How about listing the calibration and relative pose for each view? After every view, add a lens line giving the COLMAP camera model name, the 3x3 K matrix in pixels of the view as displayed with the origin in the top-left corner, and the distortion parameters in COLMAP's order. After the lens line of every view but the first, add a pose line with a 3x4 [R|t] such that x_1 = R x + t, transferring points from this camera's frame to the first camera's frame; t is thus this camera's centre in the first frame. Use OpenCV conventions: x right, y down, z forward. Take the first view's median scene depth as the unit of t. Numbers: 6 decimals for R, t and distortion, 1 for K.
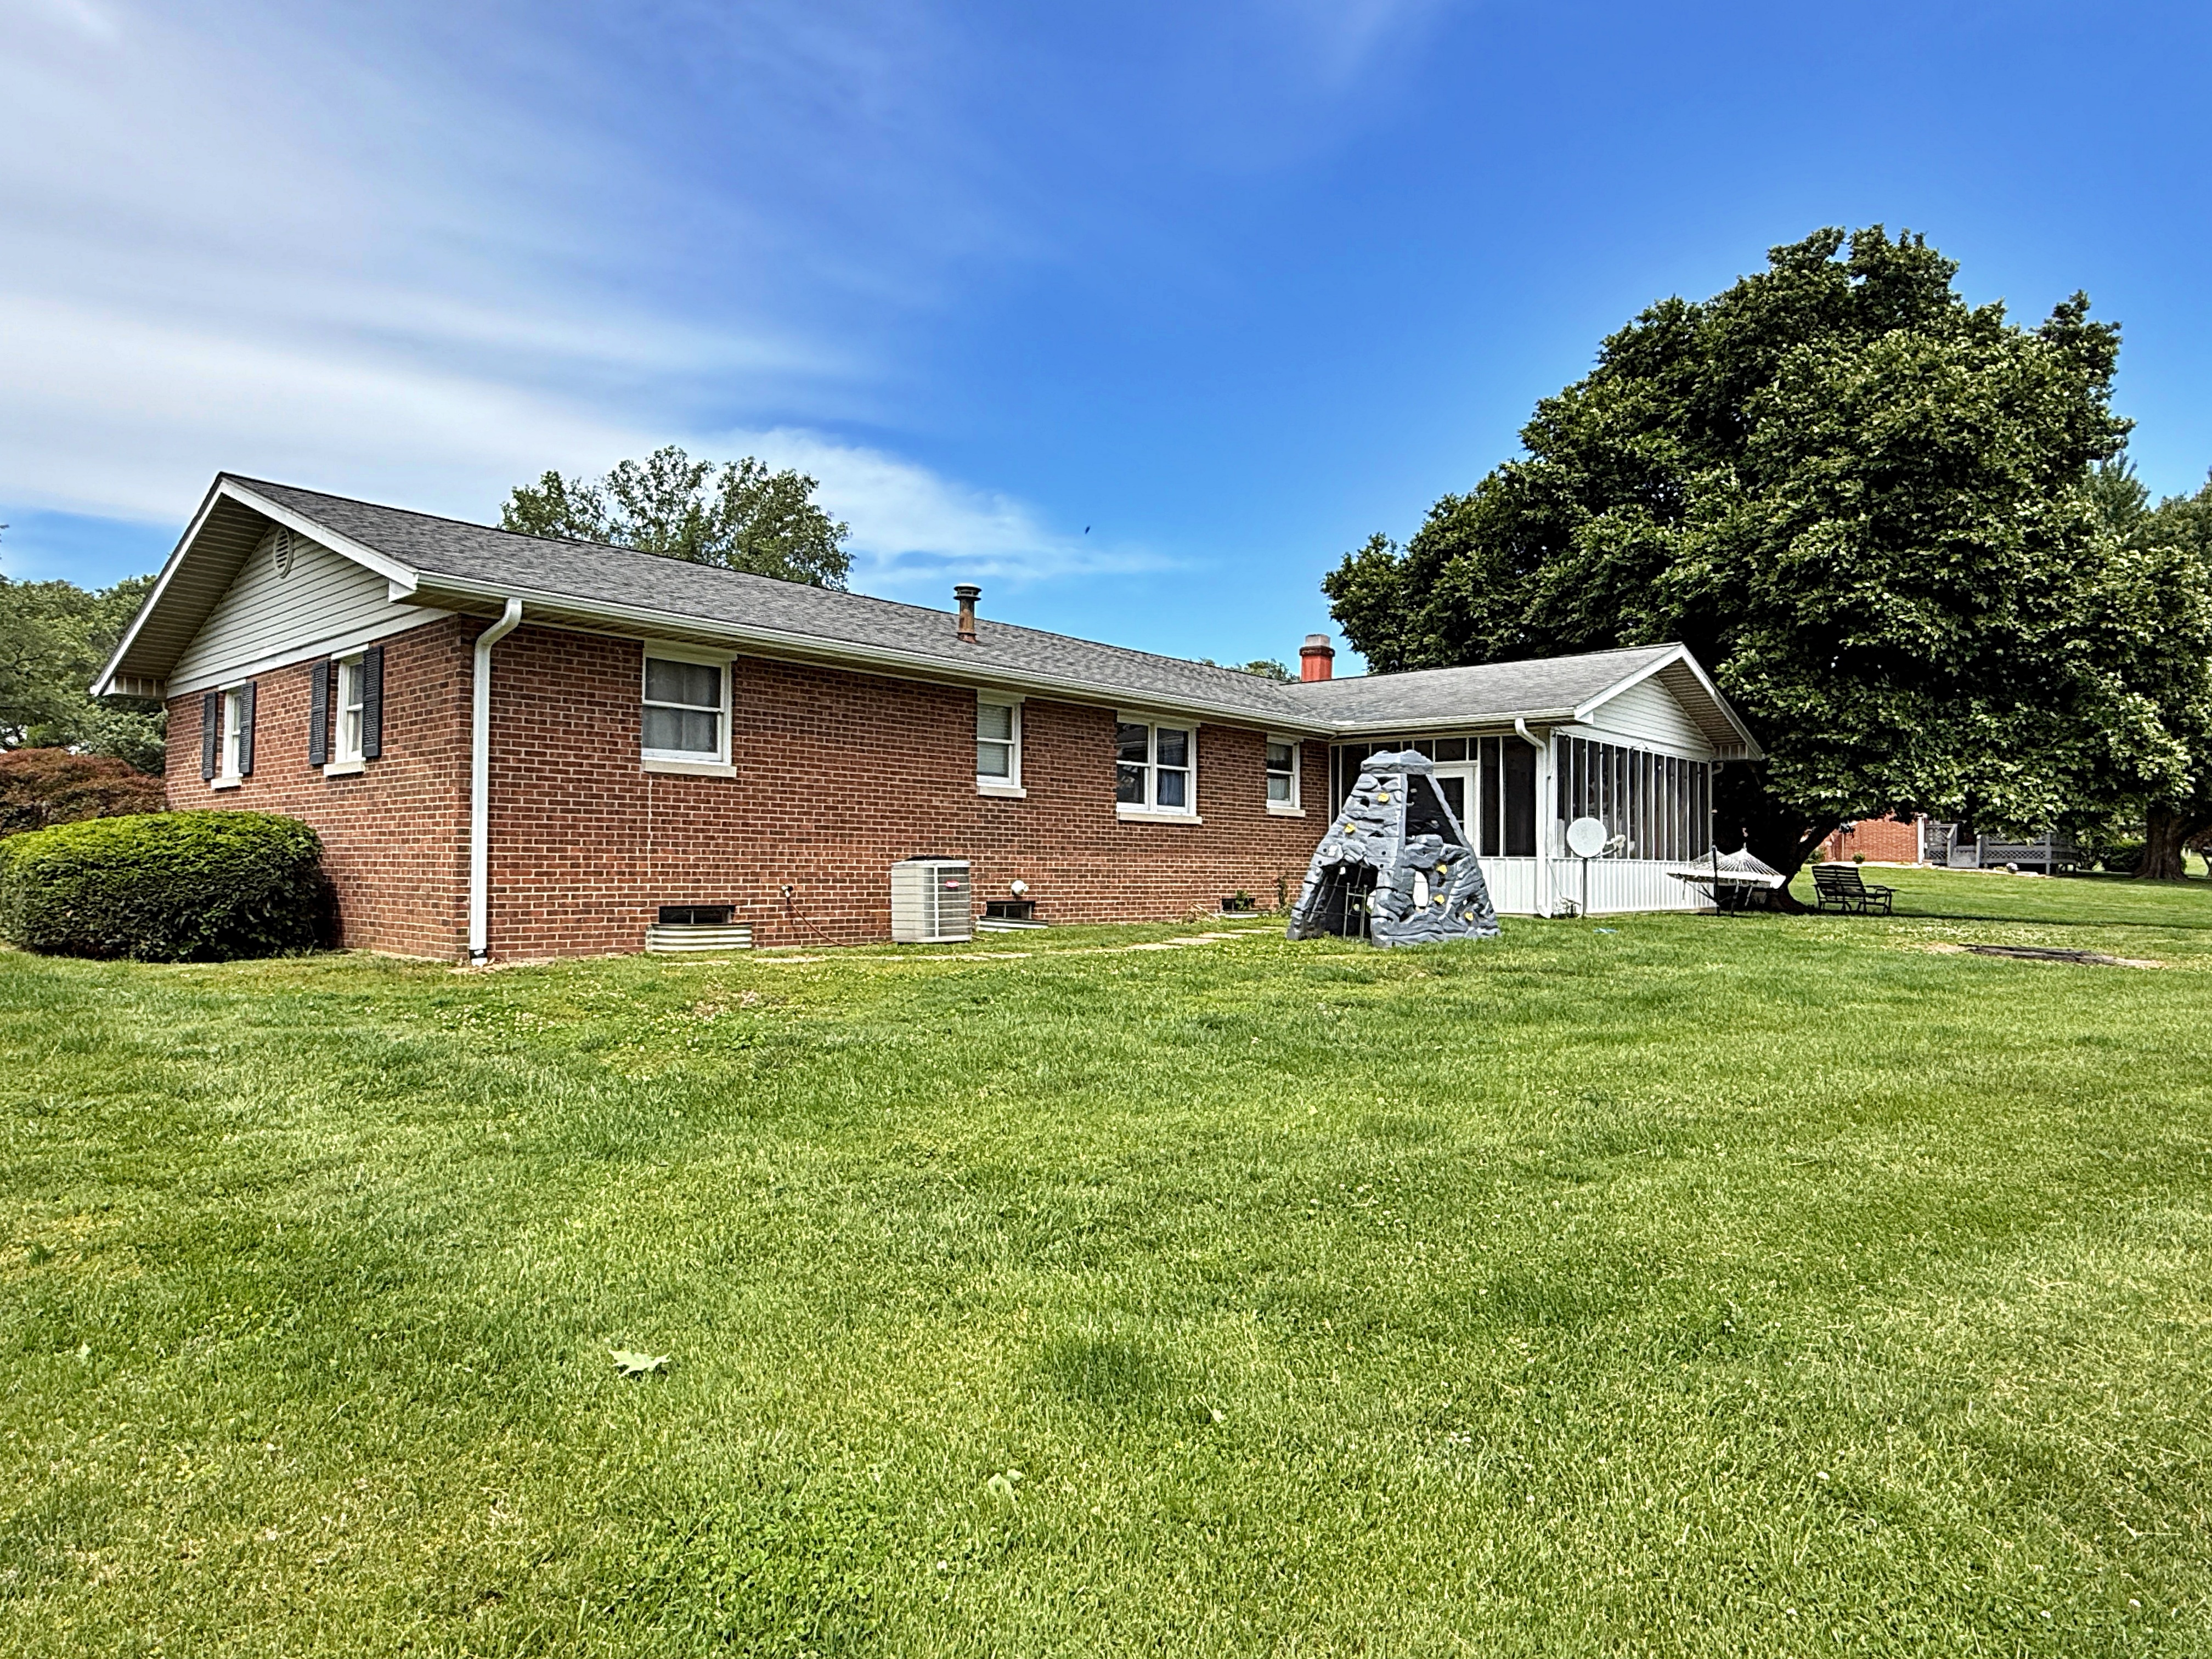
lens RADIAL K [[1355.2, 0, 1106.0], [0, 1355.2, 829.5], [0, 0, 1]] dist [0.012749, 0.000341]
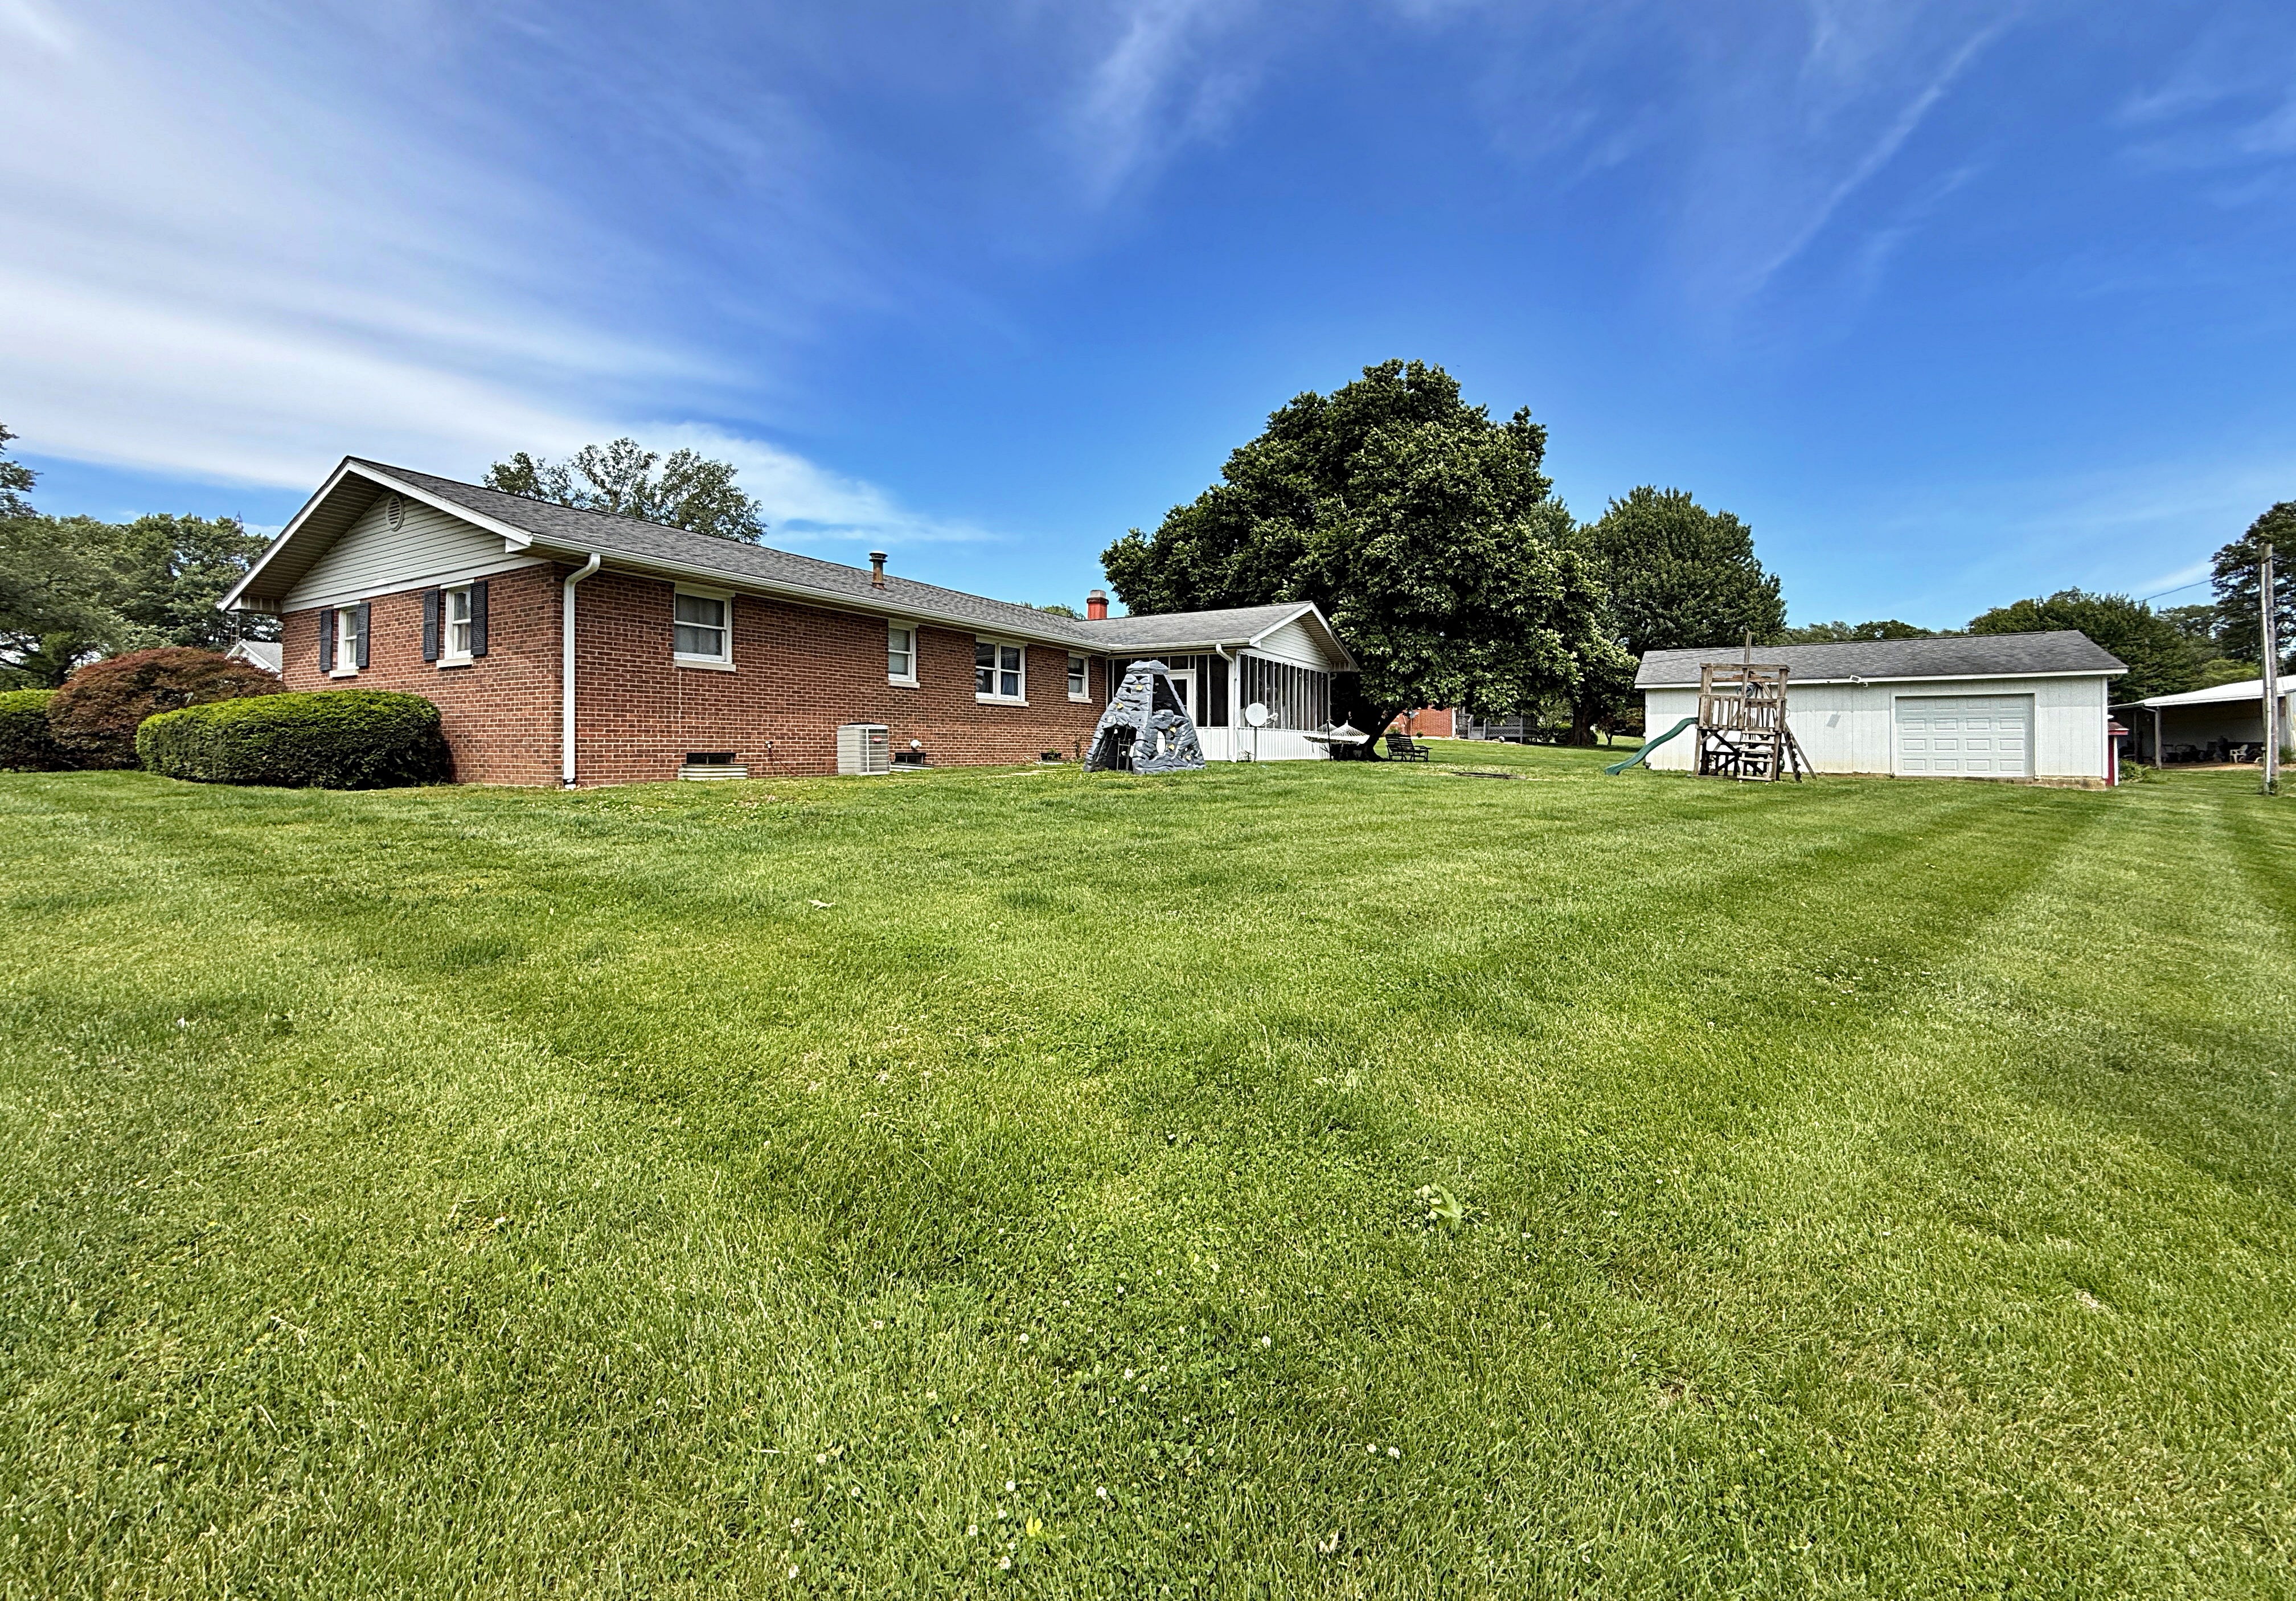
lens RADIAL K [[959.9, 0, 1141.9], [0, 959.9, 742.1], [0, 0, 1]] dist [0.016653, -0.000040]
pose [[0.978912, -0.005801, 0.204198, -0.030758], [0.002526, 0.999864, 0.016298, 0.020003], [-0.204265, -0.015438, 0.978794, -0.143400]]
